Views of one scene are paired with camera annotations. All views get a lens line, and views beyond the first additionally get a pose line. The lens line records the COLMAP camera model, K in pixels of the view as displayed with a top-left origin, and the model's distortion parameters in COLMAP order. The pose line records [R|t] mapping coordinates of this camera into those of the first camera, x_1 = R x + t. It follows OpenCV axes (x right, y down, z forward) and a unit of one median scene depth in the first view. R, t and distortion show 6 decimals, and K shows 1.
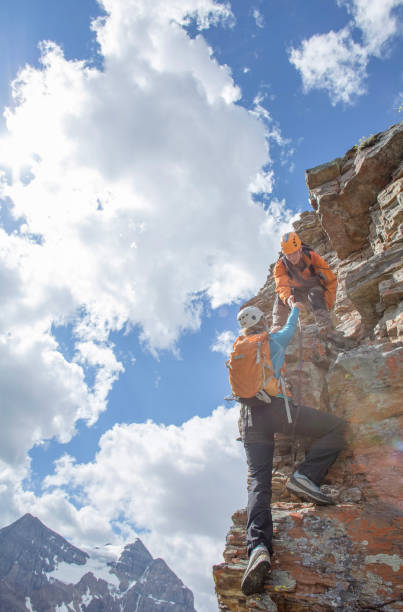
lens RADIAL K [[382.6, 0, 209.5], [0, 382.6, 286.8], [0, 0, 1]] dist [-0.055545, 0.039492]
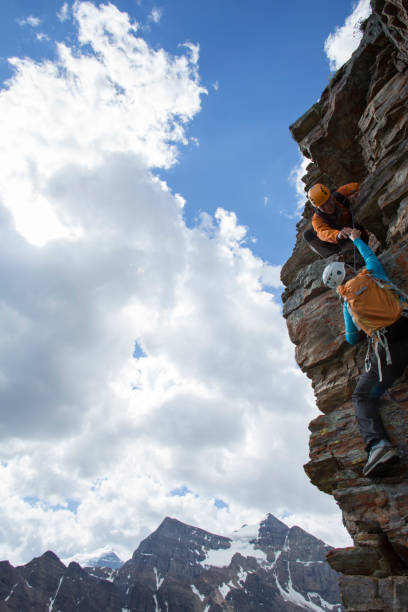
lens RADIAL K [[371.2, 0, 204.7], [0, 371.2, 297.2], [0, 0, 1]] dist [-0.068614, 0.054145]
pose [[0.931400, -0.330405, -0.152727, 0.034198], [0.337800, 0.940898, 0.024552, 0.039989], [0.135589, -0.074459, 0.987963, -0.085631]]
